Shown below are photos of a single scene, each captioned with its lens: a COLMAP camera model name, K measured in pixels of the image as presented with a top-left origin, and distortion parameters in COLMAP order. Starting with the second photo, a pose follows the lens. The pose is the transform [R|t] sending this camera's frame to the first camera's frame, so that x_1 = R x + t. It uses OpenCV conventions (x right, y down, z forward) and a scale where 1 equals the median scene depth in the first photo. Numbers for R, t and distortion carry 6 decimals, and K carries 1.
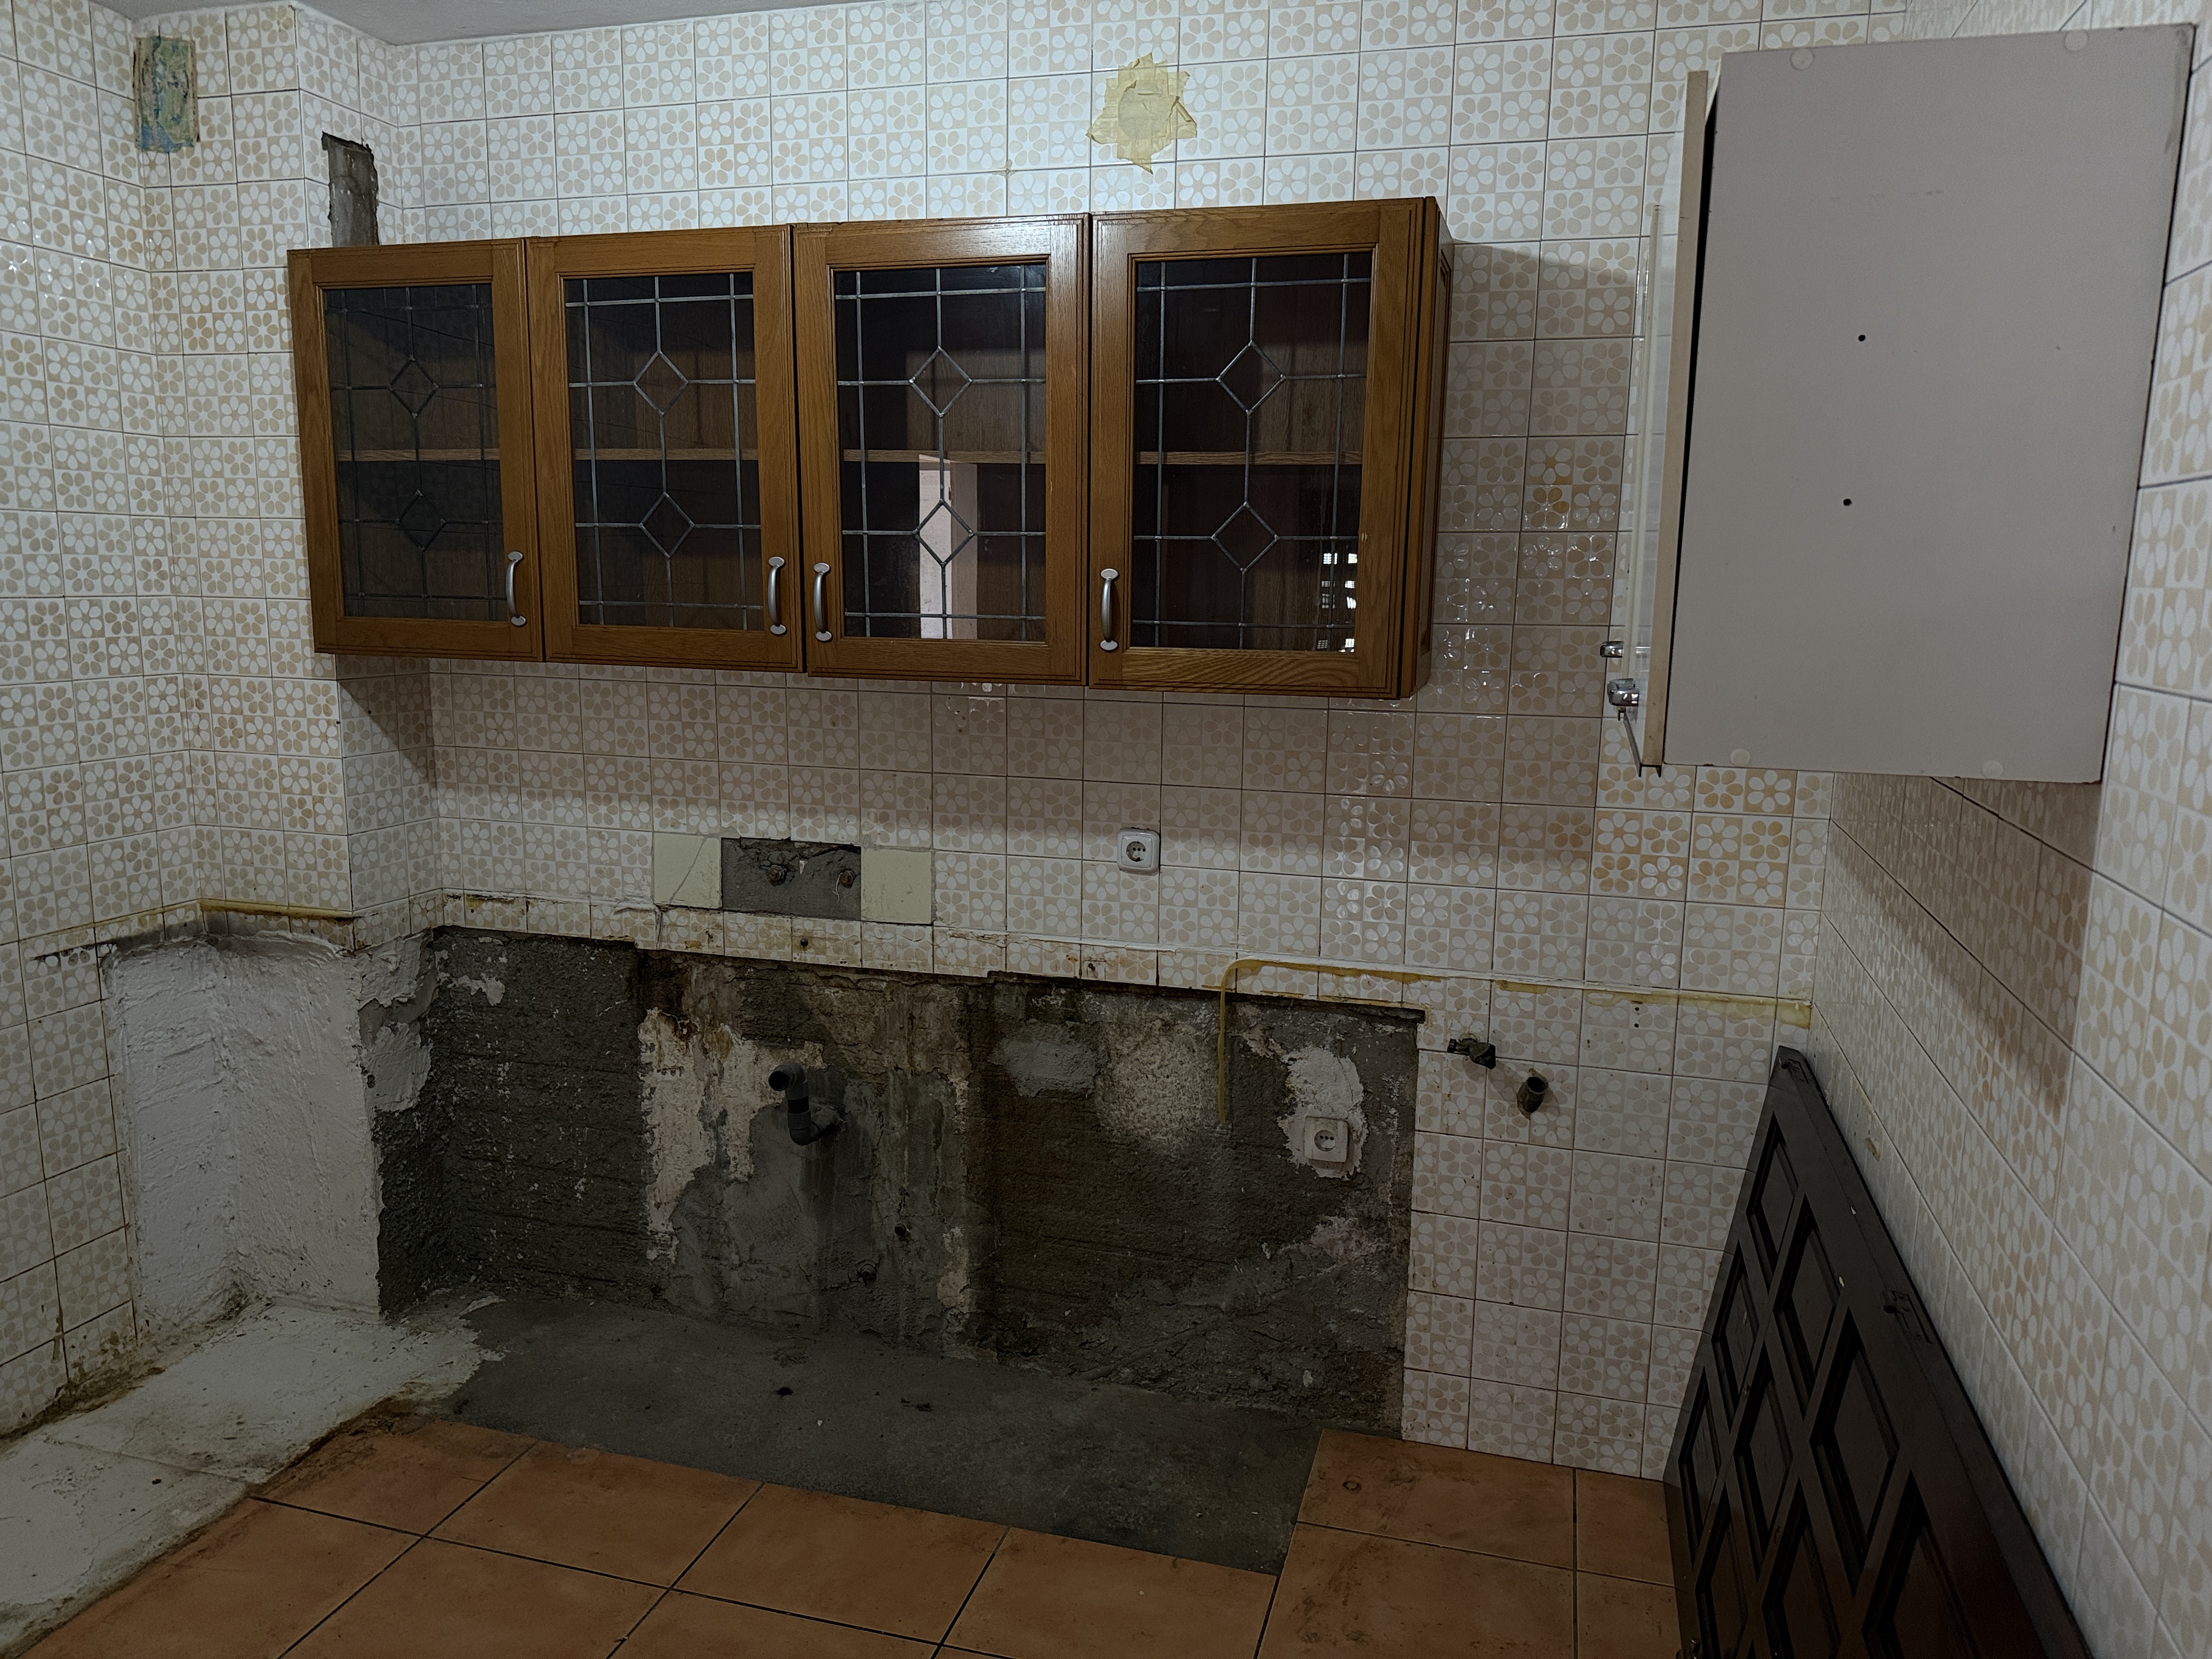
lens RADIAL K [[1564.0, 0, 1117.9], [0, 1564.0, 839.2], [0, 0, 1]] dist [0.181244, -0.360582]
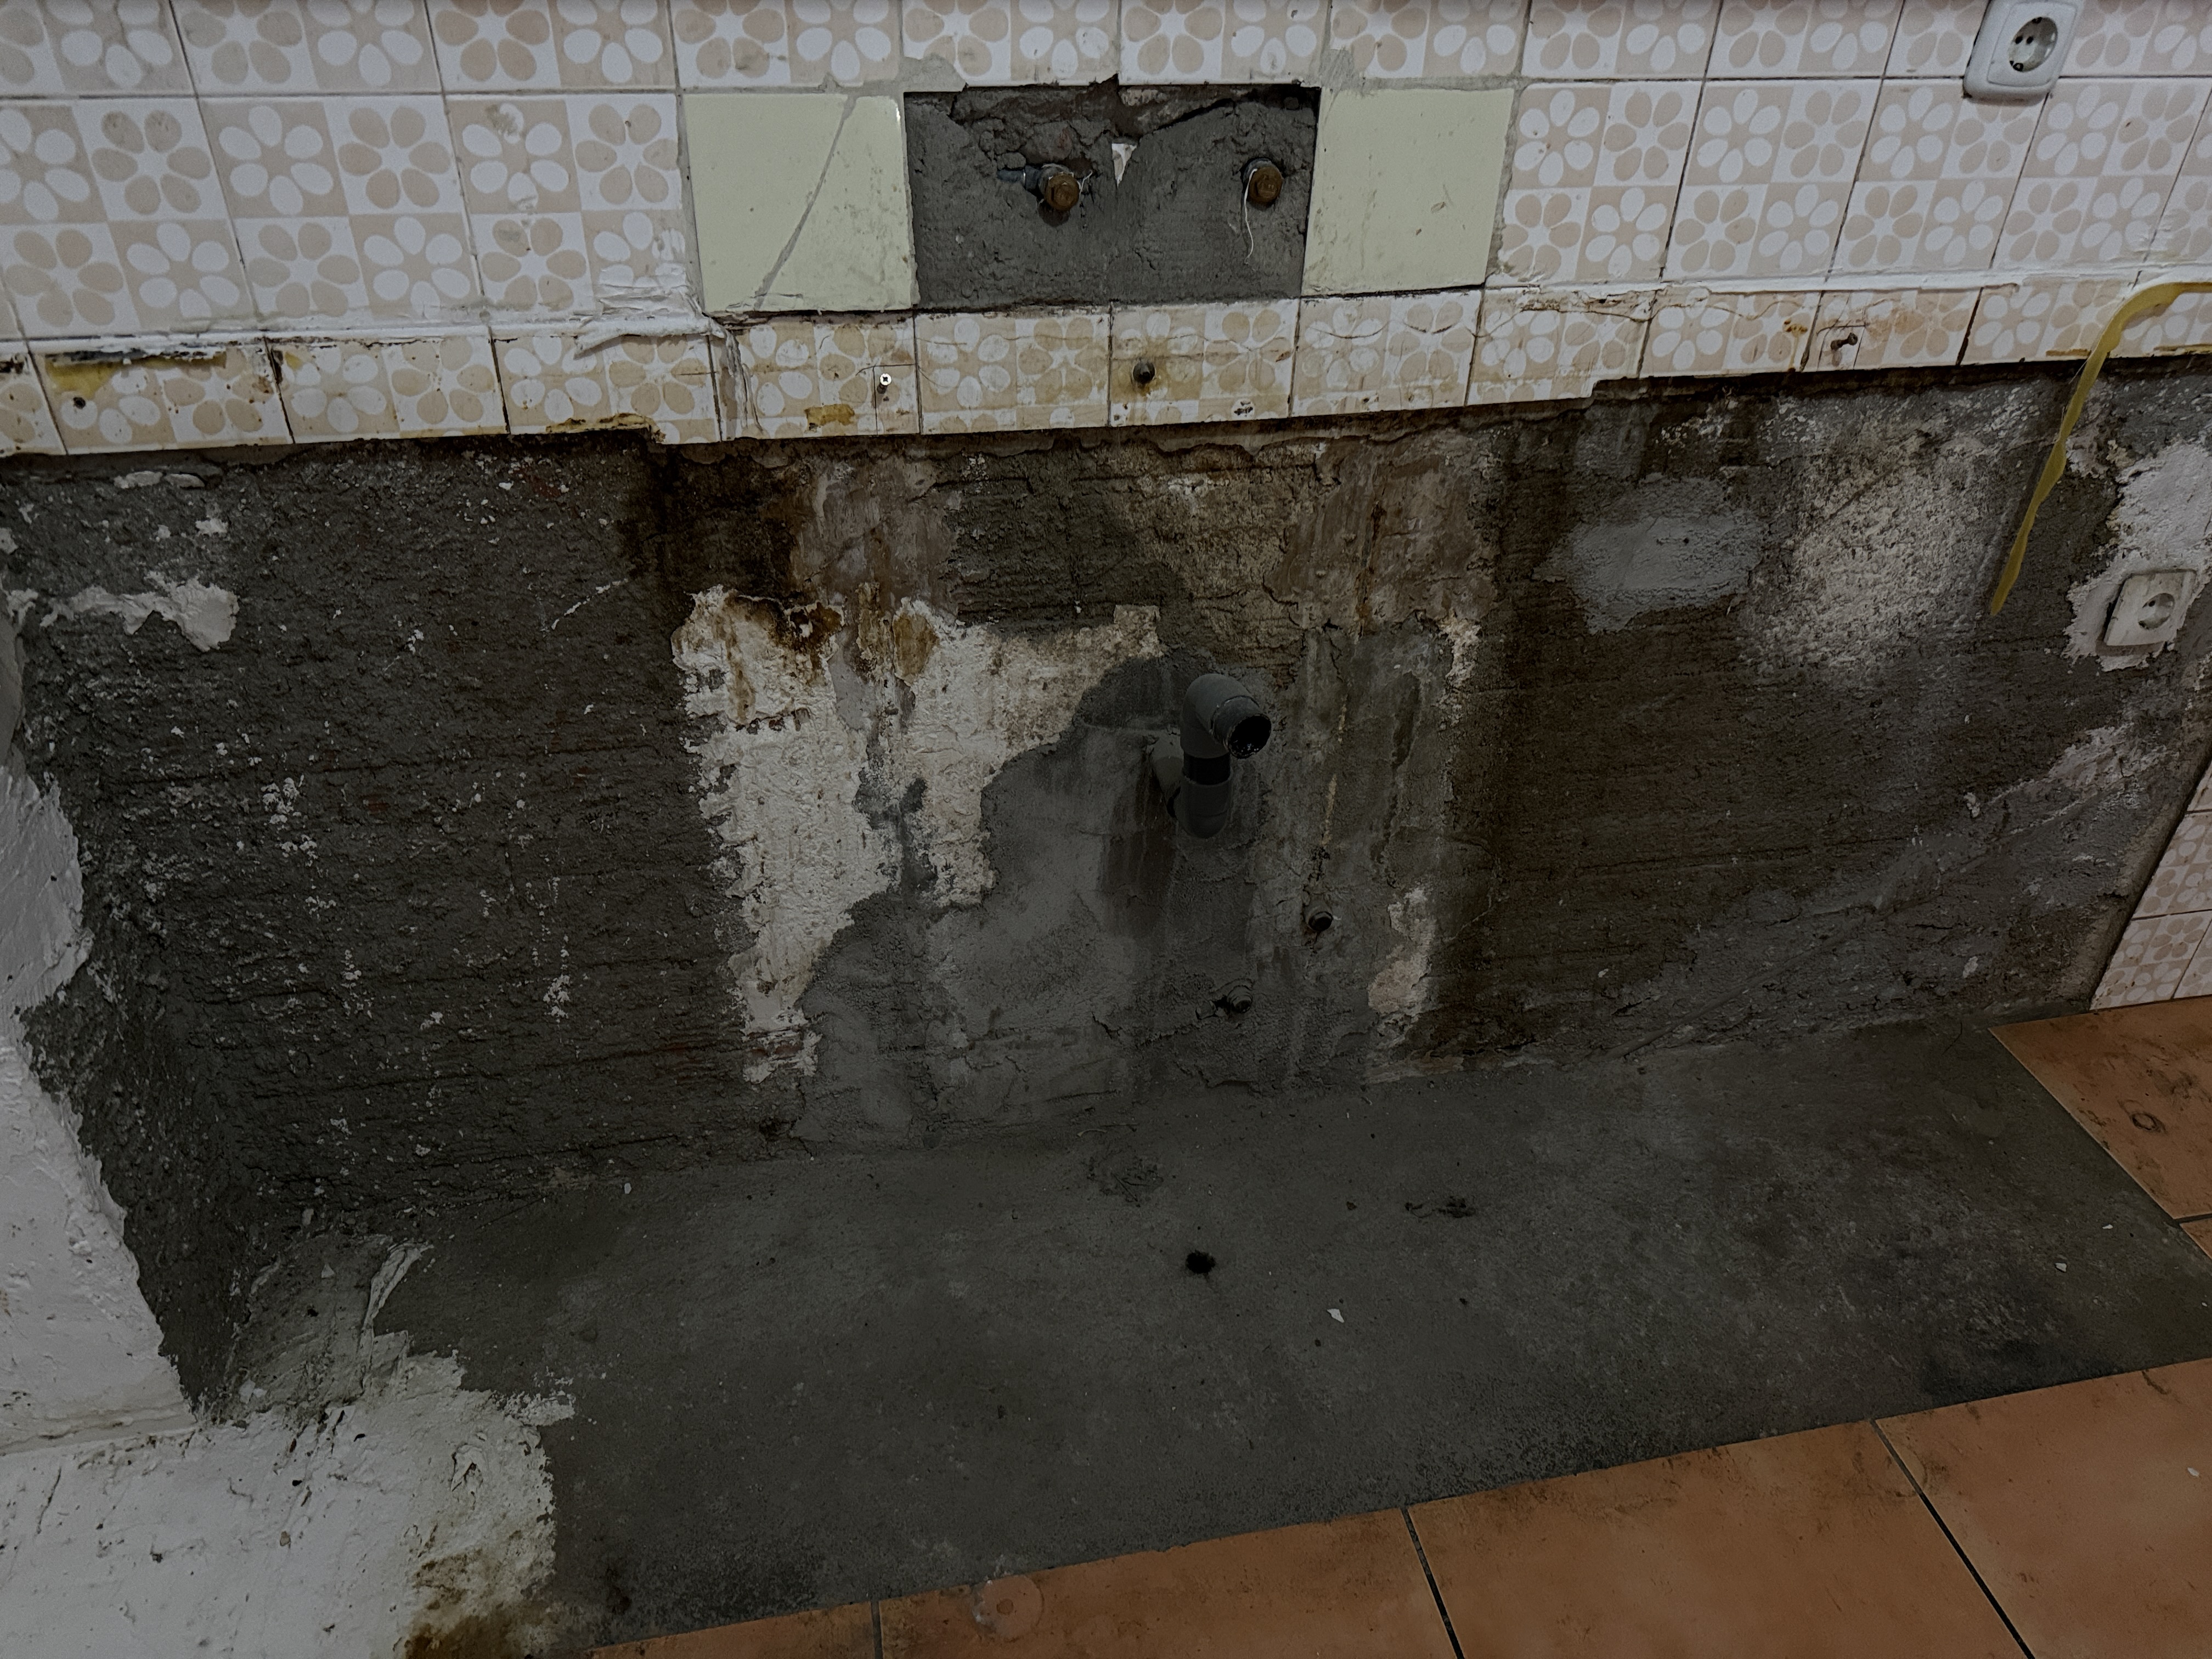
lens RADIAL K [[1553.1, 0, 1106.0], [0, 1553.1, 829.5], [0, 0, 1]] dist [0.088173, -0.142494]
pose [[0.887943, -0.257908, 0.380841, -0.391463], [0.066181, 0.891025, 0.449105, -0.009292], [-0.455167, -0.373575, 0.808248, 0.653375]]
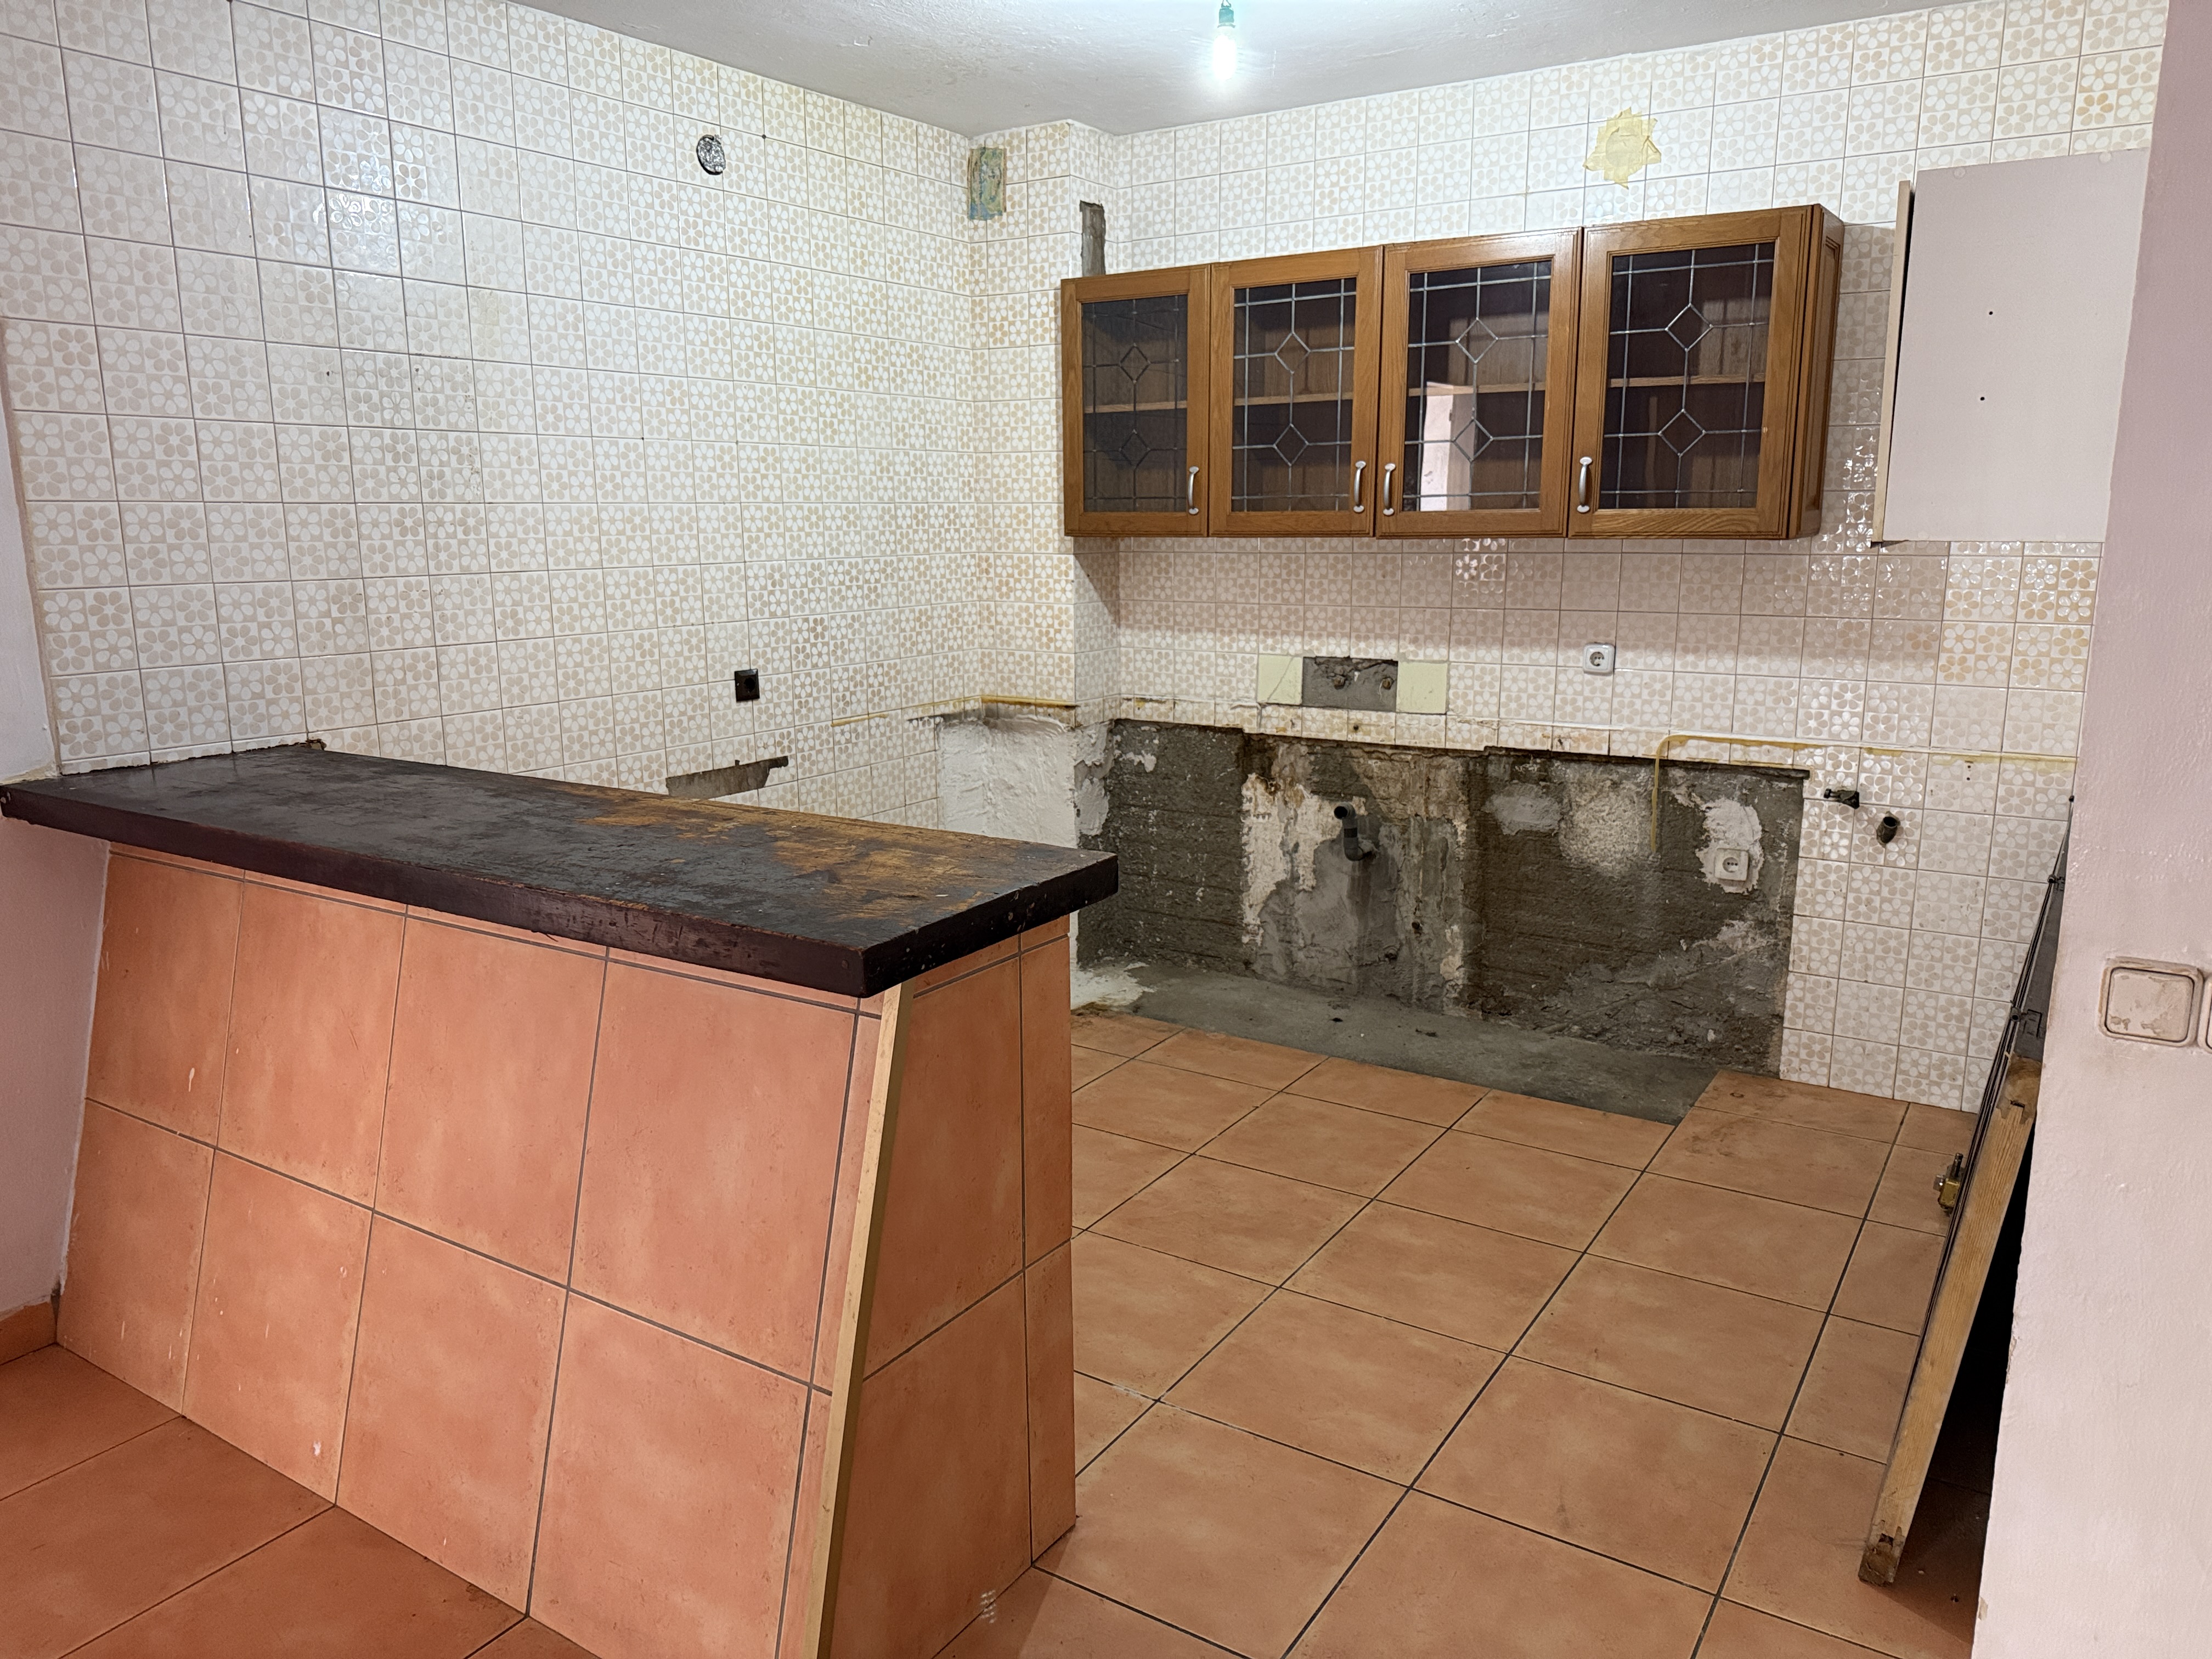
lens RADIAL K [[1560.0, 0, 1106.0], [0, 1560.0, 829.5], [0, 0, 1]] dist [0.194147, -0.428421]
pose [[0.955011, 0.038623, -0.294043, 0.014011], [-0.028426, 0.998840, 0.038876, 0.112199], [0.295204, -0.028768, 0.955001, -0.489636]]
